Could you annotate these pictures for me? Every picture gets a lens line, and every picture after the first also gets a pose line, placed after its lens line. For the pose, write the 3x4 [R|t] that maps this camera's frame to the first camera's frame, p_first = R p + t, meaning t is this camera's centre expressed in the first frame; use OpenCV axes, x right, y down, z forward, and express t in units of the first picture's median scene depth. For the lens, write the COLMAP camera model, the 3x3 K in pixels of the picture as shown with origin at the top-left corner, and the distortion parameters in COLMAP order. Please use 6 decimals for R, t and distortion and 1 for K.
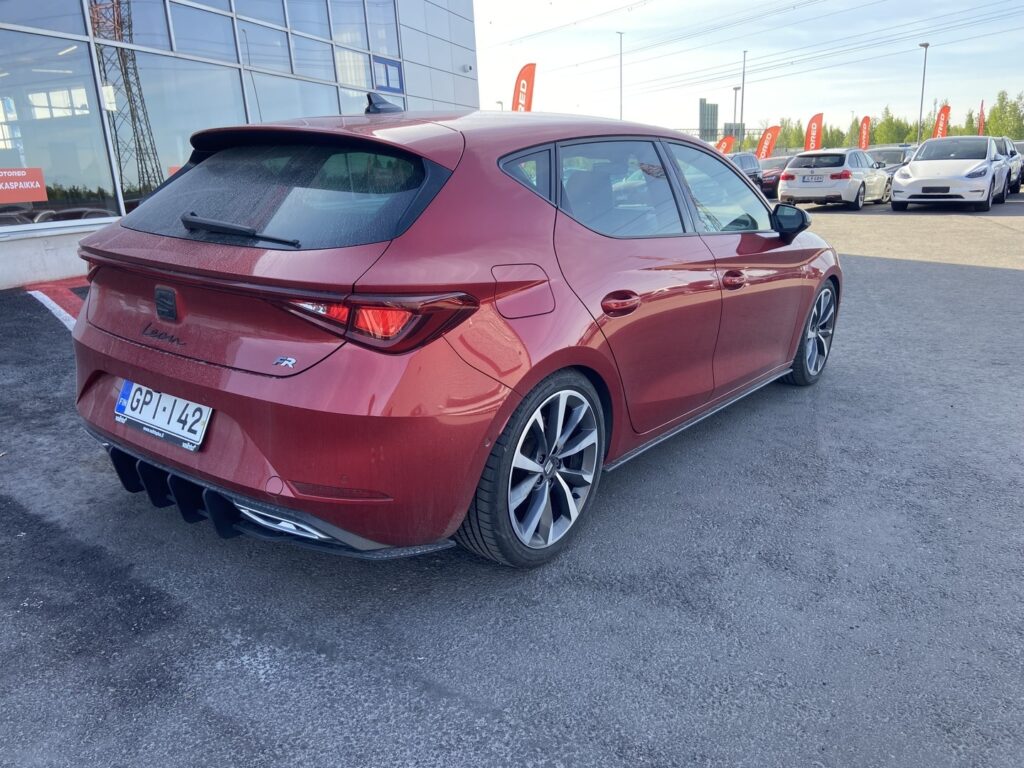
lens RADIAL K [[767.8, 0, 487.3], [0, 767.8, 381.5], [0, 0, 1]] dist [0.125206, -0.165012]
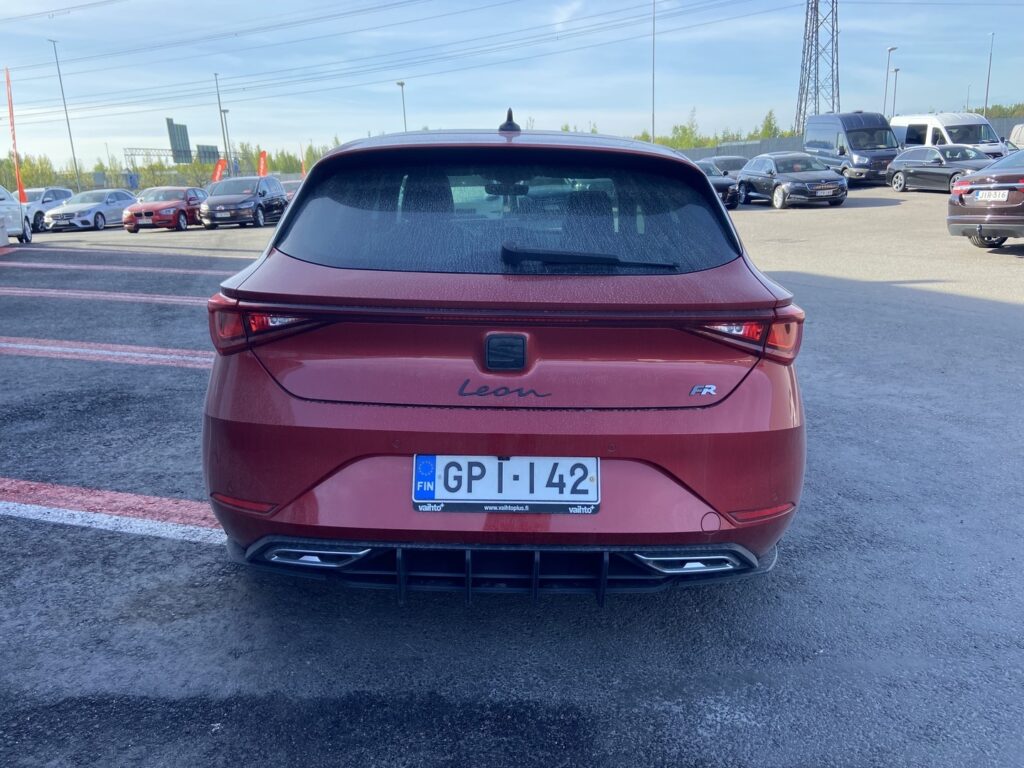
lens RADIAL K [[774.7, 0, 512.0], [0, 774.7, 384.0], [0, 0, 1]] dist [0.133912, -0.180645]
pose [[0.790632, -0.150670, 0.593464, -0.888570], [0.166704, 0.985605, 0.028140, -0.086660], [-0.589161, 0.076684, 0.804368, 0.324855]]
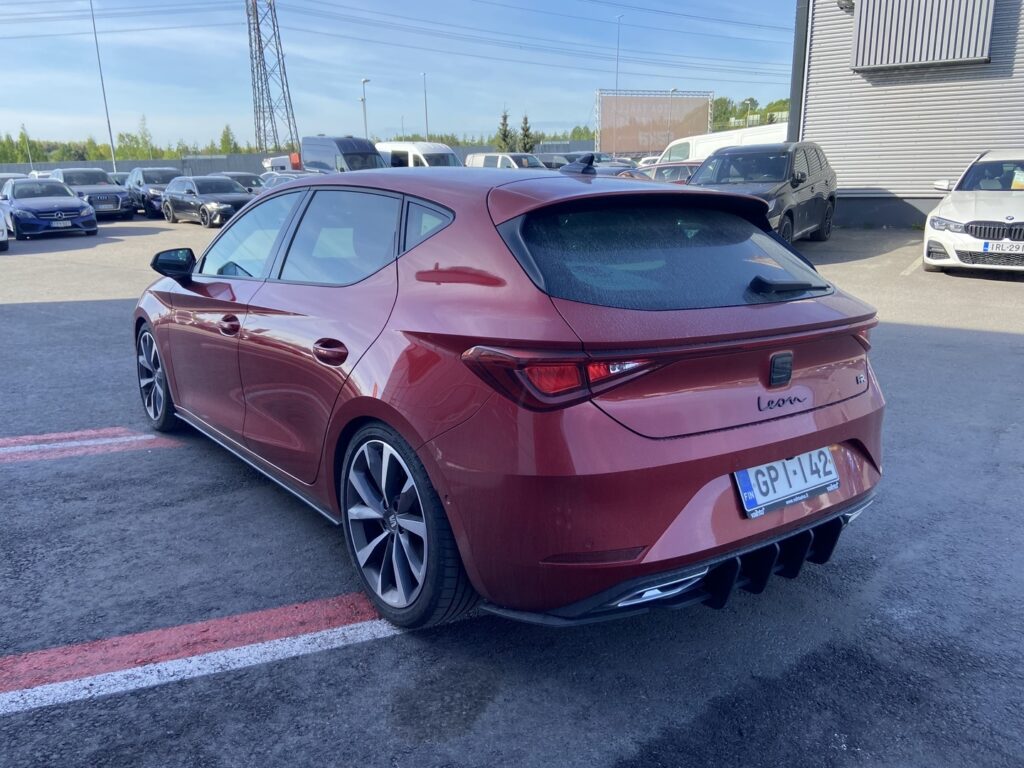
lens RADIAL K [[774.7, 0, 512.0], [0, 774.7, 384.0], [0, 0, 1]] dist [0.133912, -0.180645]
pose [[0.251240, -0.220125, 0.942562, -1.413631], [0.259831, 0.953393, 0.153397, -0.316884], [-0.932398, 0.206367, 0.296725, 1.008367]]
